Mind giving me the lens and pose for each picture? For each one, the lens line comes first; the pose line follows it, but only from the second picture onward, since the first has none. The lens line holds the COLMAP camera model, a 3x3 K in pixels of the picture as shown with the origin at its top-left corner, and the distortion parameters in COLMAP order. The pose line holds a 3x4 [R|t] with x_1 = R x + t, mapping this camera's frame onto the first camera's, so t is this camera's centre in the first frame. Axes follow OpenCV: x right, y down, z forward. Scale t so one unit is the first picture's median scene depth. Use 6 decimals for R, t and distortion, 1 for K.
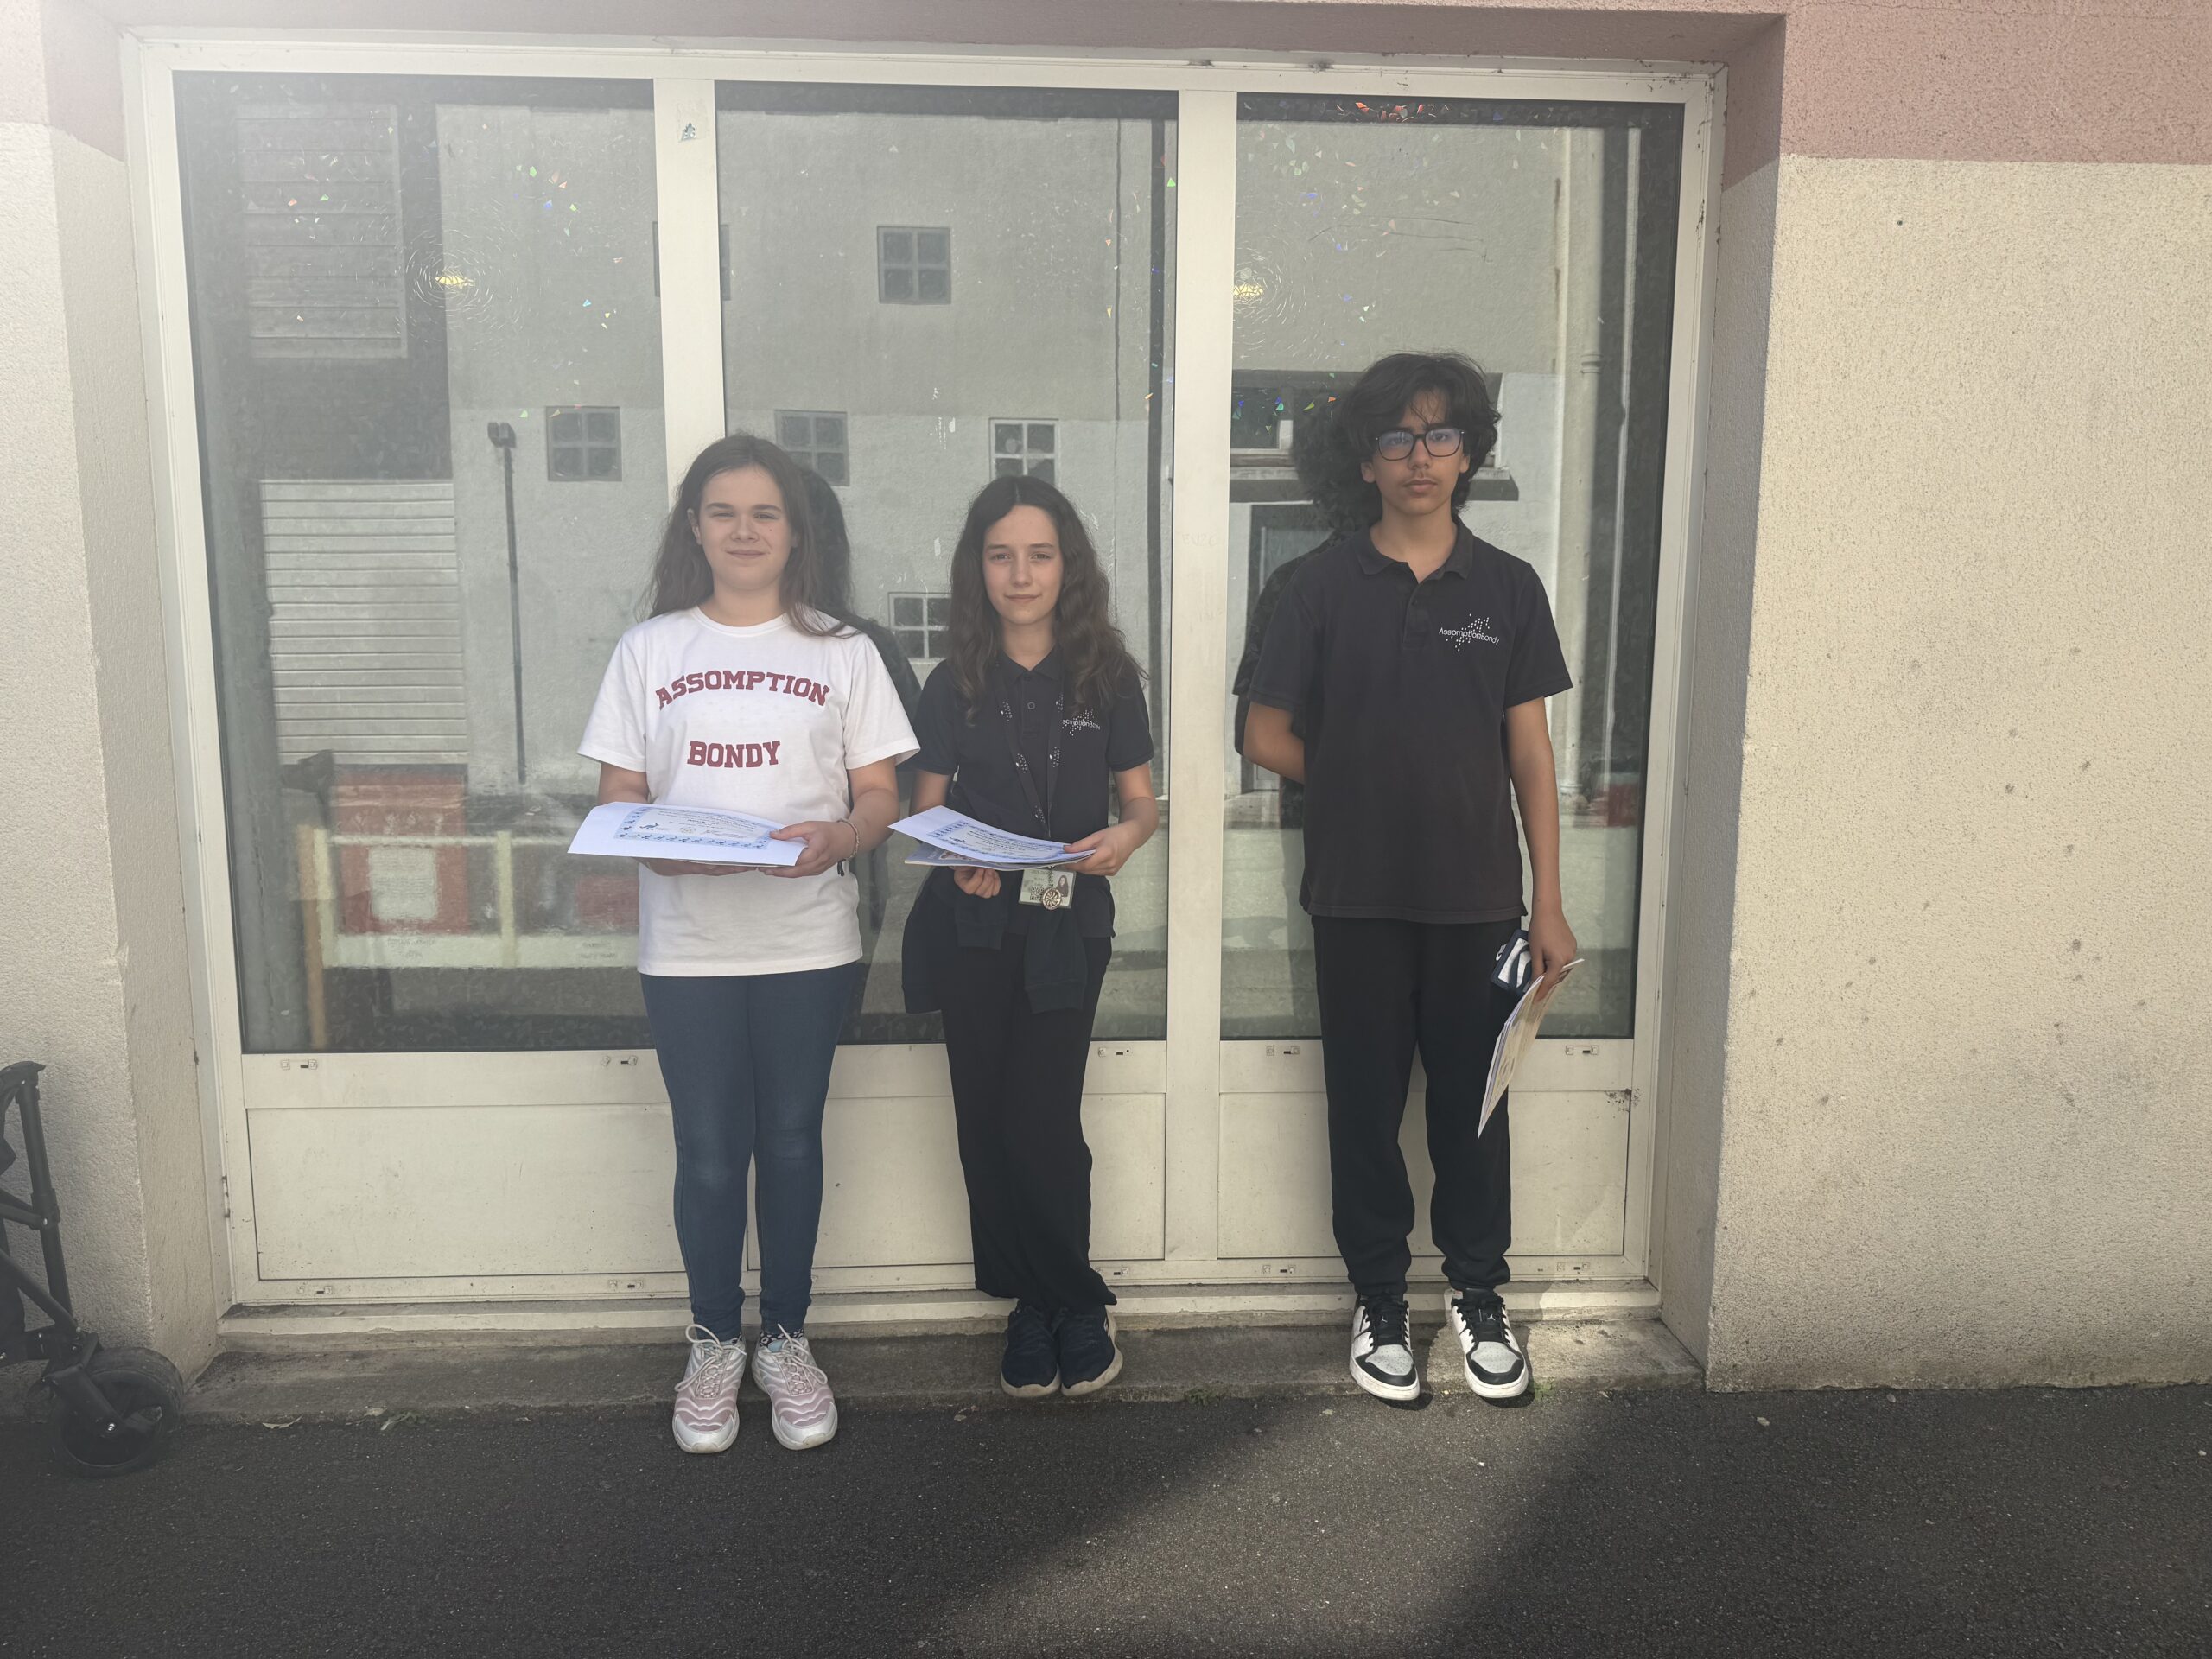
lens RADIAL K [[1540.4, 0, 1119.0], [0, 1540.4, 832.1], [0, 0, 1]] dist [0.025226, -0.036612]
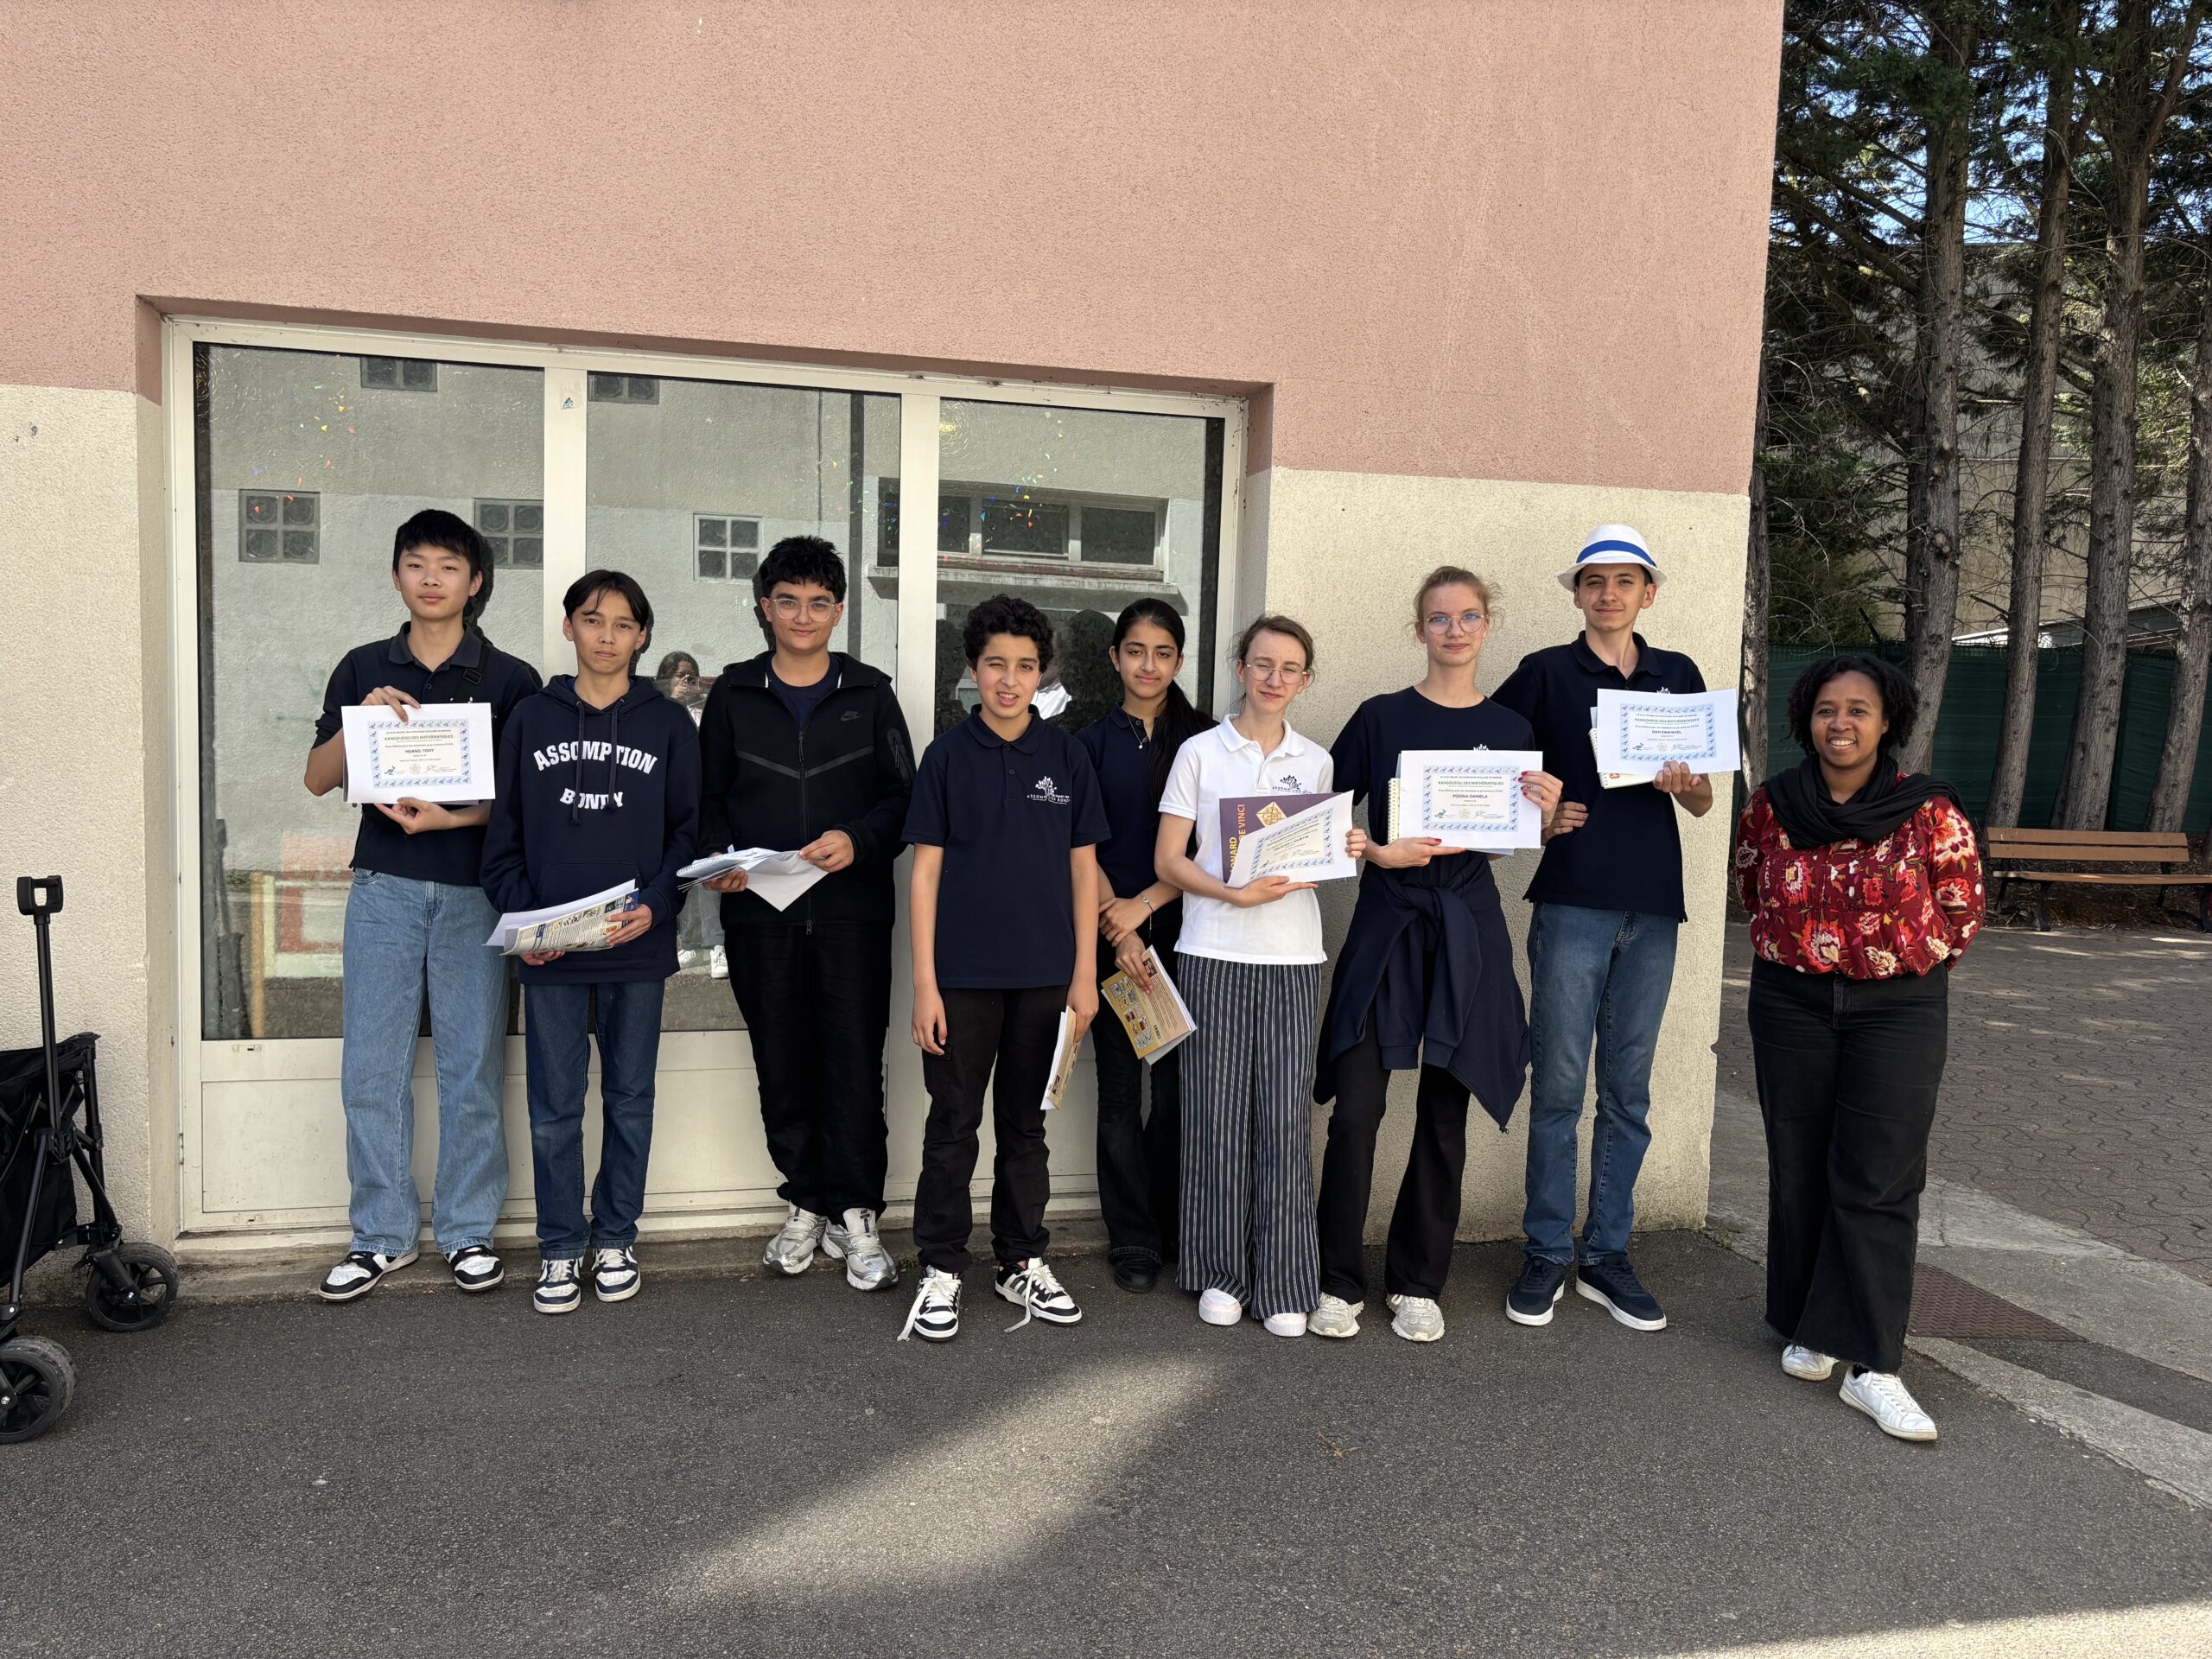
lens RADIAL K [[1653.9, 0, 1108.1], [0, 1653.9, 828.0], [0, 0, 1]] dist [0.026701, -0.026167]
pose [[0.982755, 0.011457, 0.184557, -0.055671], [-0.000669, 0.998293, -0.058409, 0.041524], [-0.184911, 0.057278, 0.981085, -0.585859]]
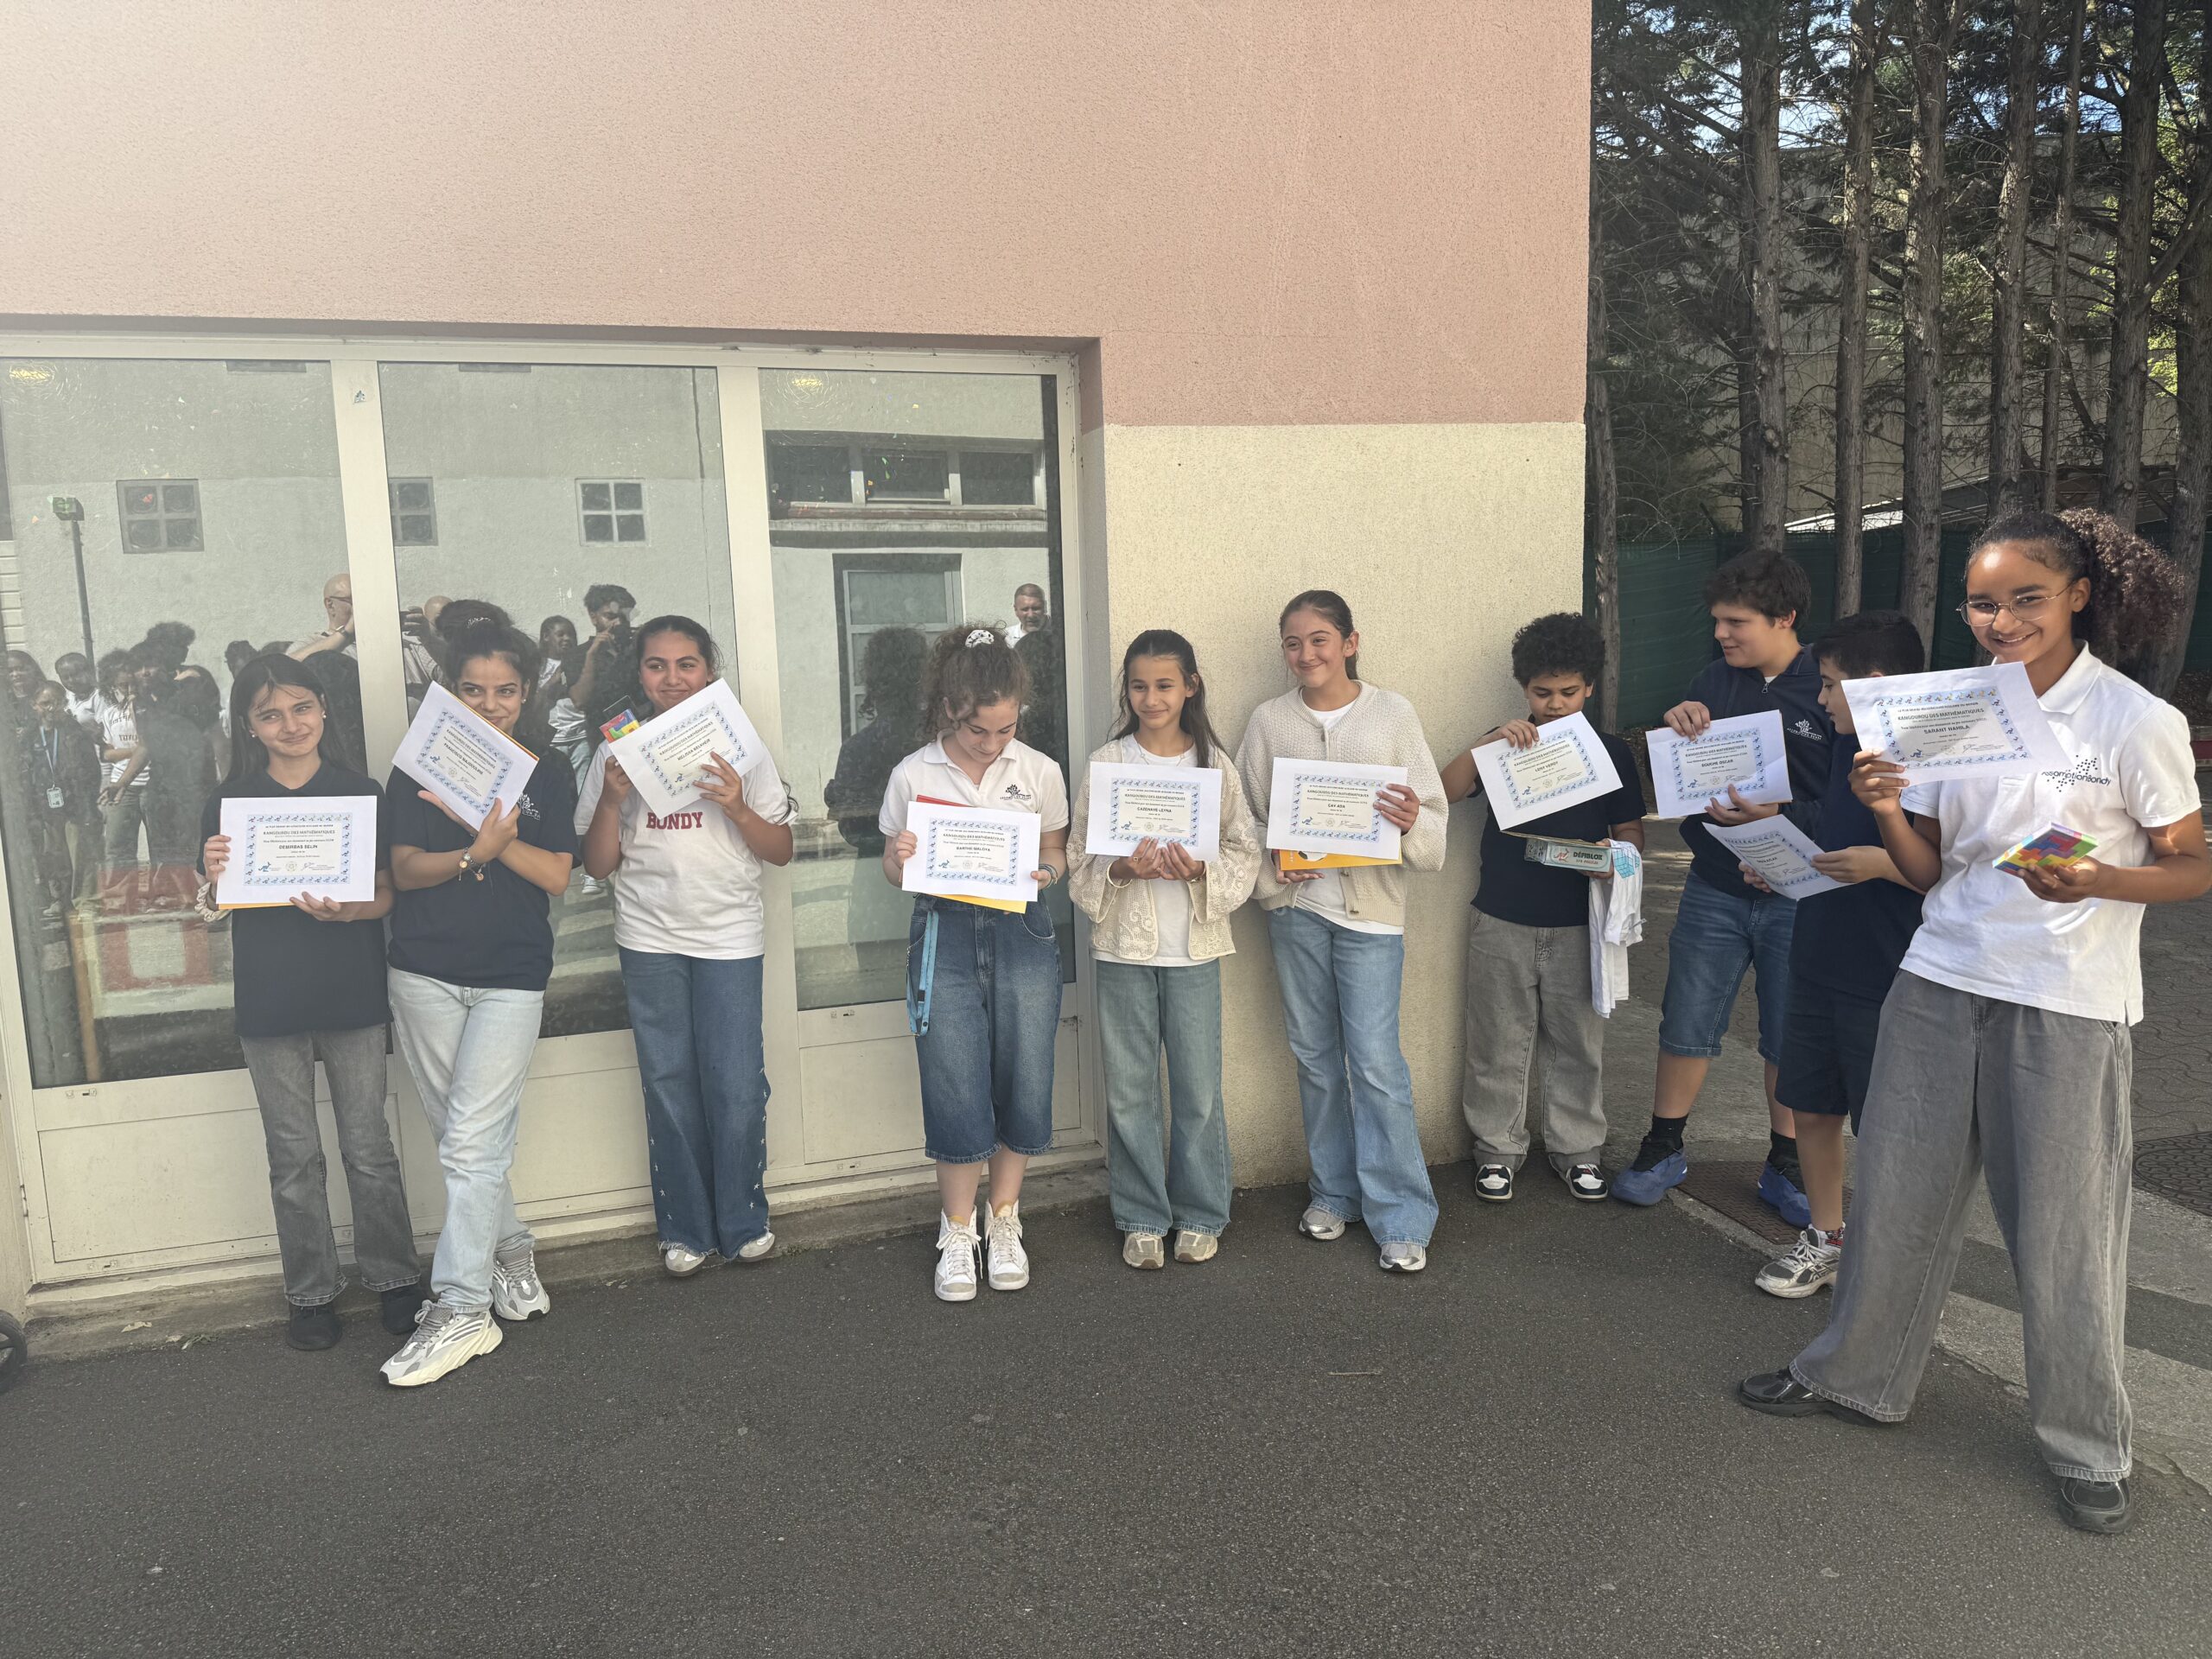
lens RADIAL K [[1540.4, 0, 1105.9], [0, 1540.4, 828.5], [0, 0, 1]] dist [0.025226, -0.036612]
pose [[0.970120, -0.066264, 0.233402, 0.023518], [0.068038, 0.997683, 0.000450, -0.015615], [-0.232891, 0.015443, 0.972380, -0.482136]]
